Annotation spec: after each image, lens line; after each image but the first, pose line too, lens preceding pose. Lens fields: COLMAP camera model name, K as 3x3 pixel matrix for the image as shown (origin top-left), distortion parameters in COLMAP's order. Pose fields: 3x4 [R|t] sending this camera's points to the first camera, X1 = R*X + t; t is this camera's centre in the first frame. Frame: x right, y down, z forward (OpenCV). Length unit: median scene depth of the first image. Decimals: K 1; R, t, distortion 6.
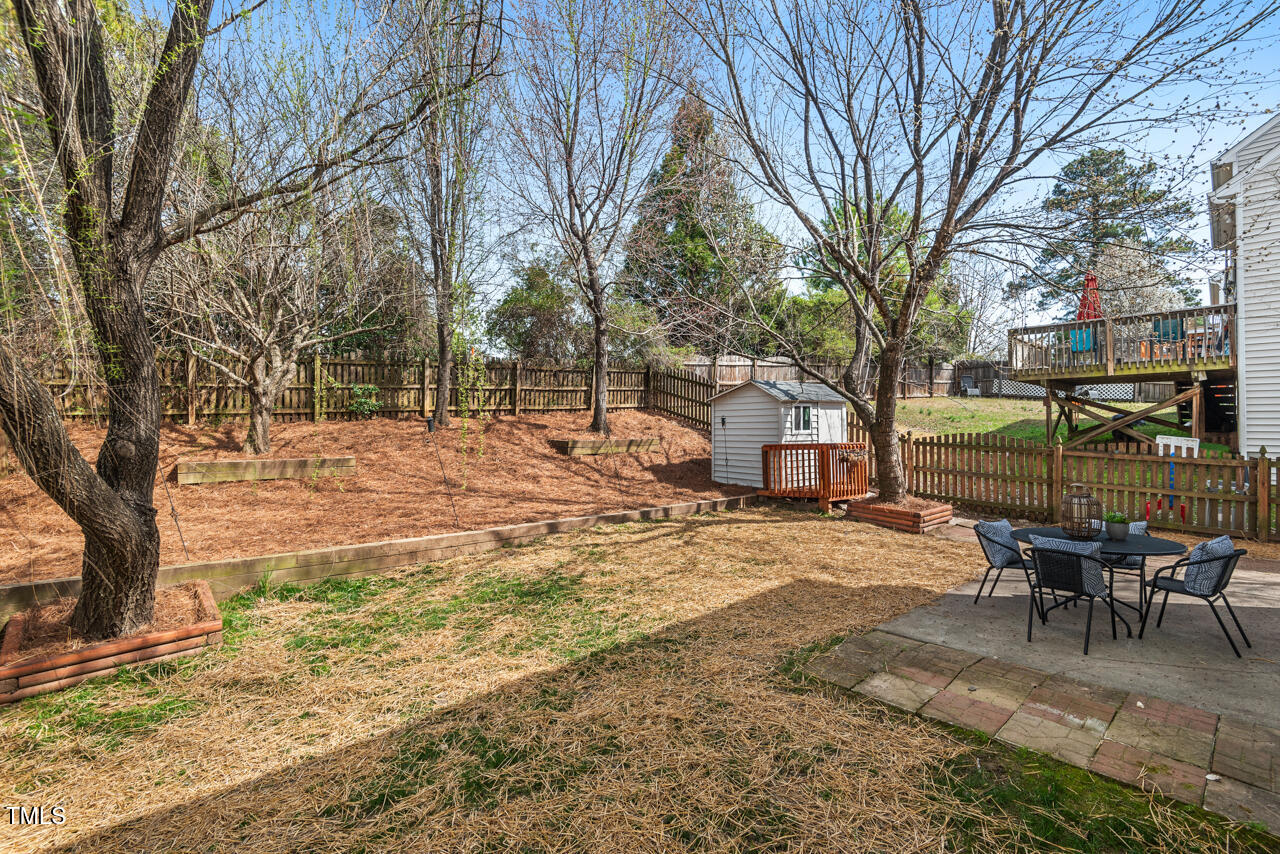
lens RADIAL K [[583.6, 0, 639.7], [0, 583.6, 422.9], [0, 0, 1]] dist [0.040903, -0.028693]
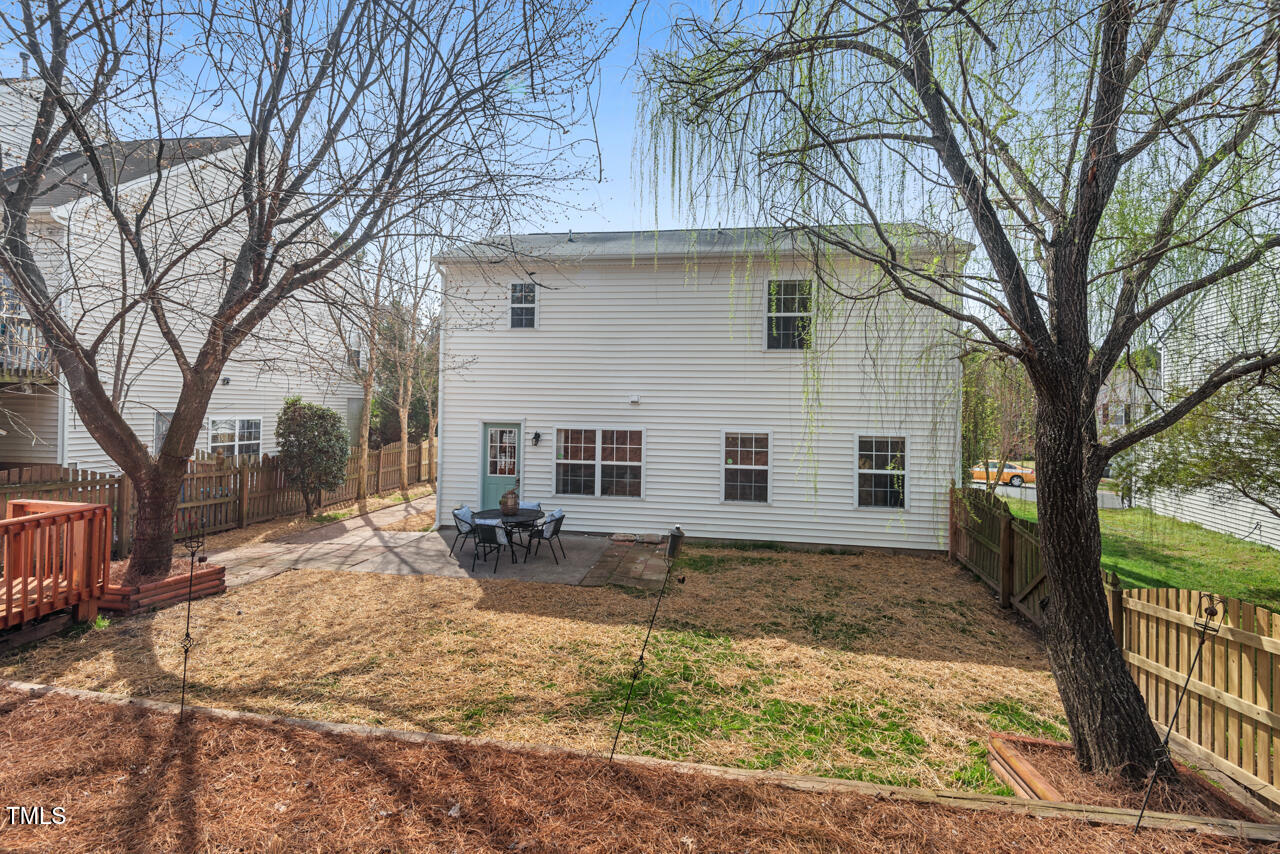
lens RADIAL K [[598.4, 0, 635.2], [0, 598.4, 405.1], [0, 0, 1]] dist [0.041732, -0.029827]
pose [[-0.624024, -0.002780, 0.781400, -0.539631], [-0.021469, 0.999677, -0.013589, -0.076231], [-0.781110, -0.025256, -0.623883, 0.999678]]
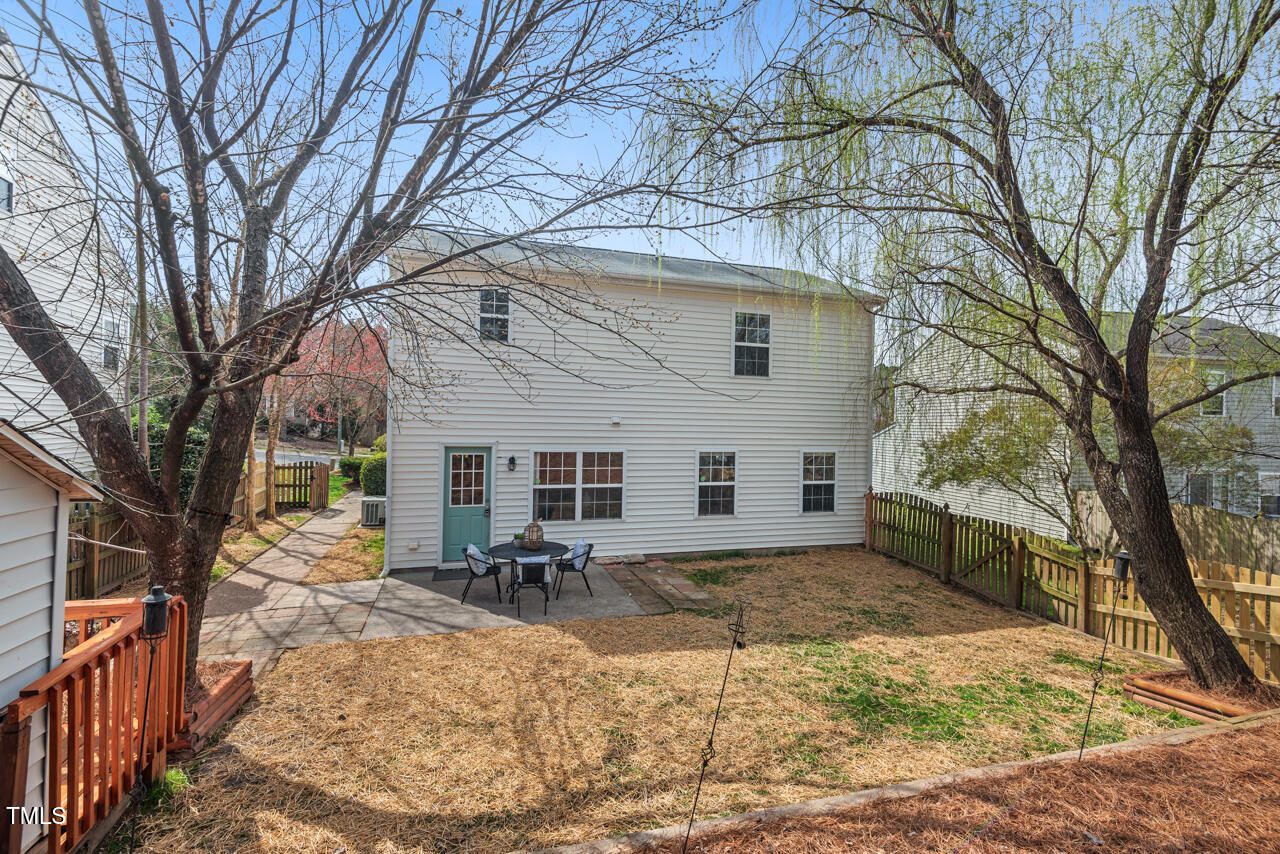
lens RADIAL K [[583.6, 0, 639.7], [0, 583.6, 422.9], [0, 0, 1]] dist [0.040903, -0.028693]
pose [[-0.906723, -0.012704, 0.421536, -0.137917], [-0.017890, 0.999805, -0.008349, -0.090656], [-0.421348, -0.015112, -0.906773, 1.281625]]
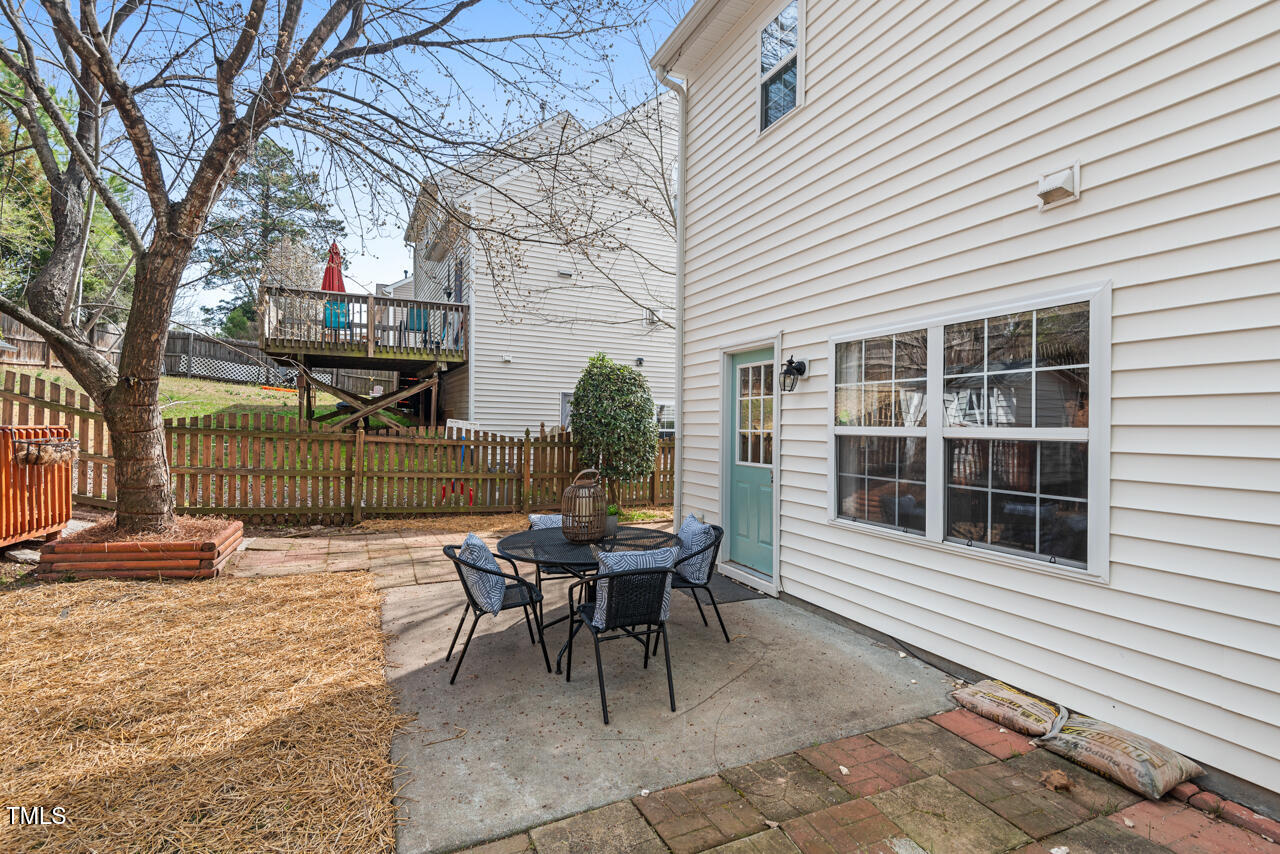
lens RADIAL K [[595.8, 0, 640.0], [0, 595.8, 427.0], [0, 0, 1]] dist [0.023321, -0.013097]
pose [[0.307684, 0.005037, 0.951475, 0.028148], [-0.022211, 0.999752, 0.001890, 0.023829], [-0.951229, -0.021714, 0.307720, 0.367906]]
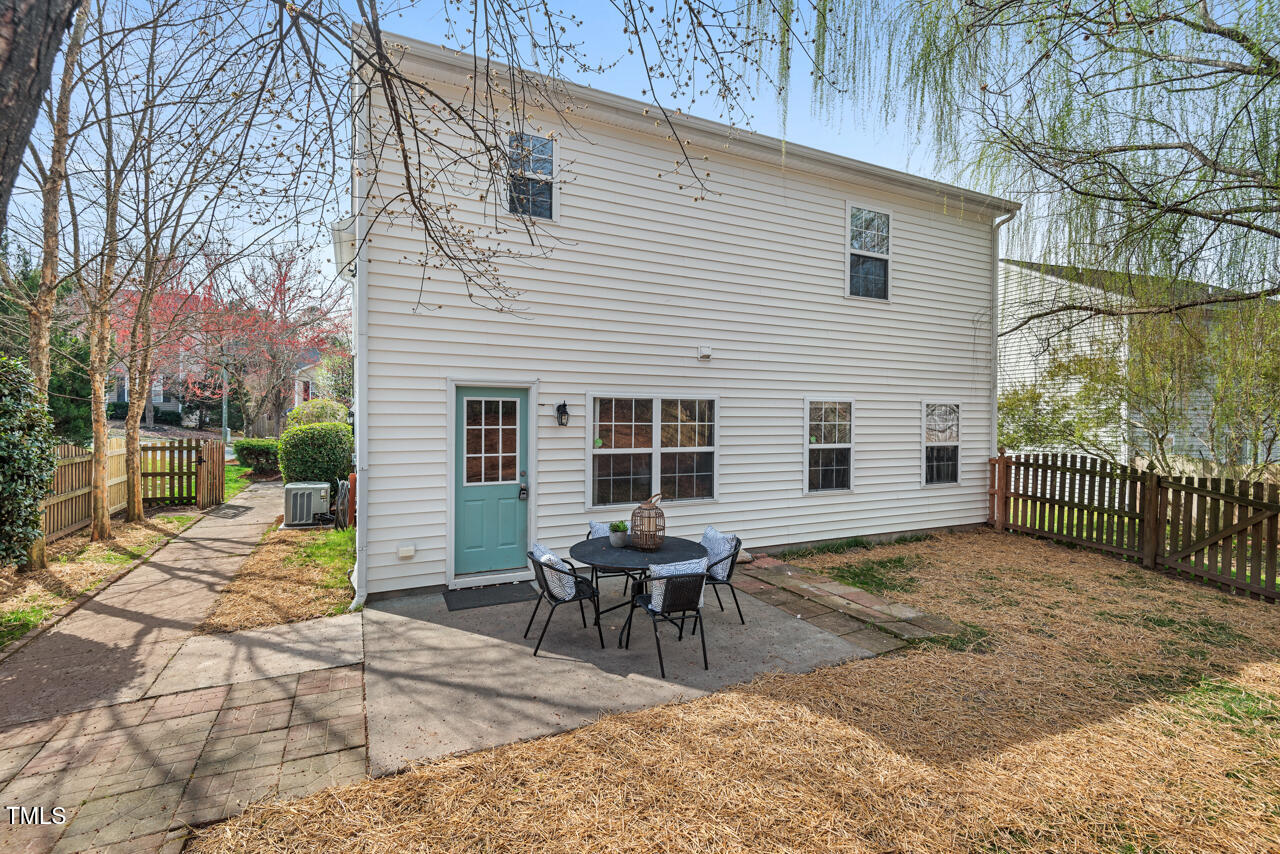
lens RADIAL K [[583.6, 0, 639.7], [0, 583.6, 422.9], [0, 0, 1]] dist [0.040903, -0.028693]
pose [[-0.959626, -0.004639, 0.281242, 0.253795], [-0.004338, 0.999989, 0.001694, -0.012020], [-0.281247, 0.000406, -0.959635, 1.026457]]
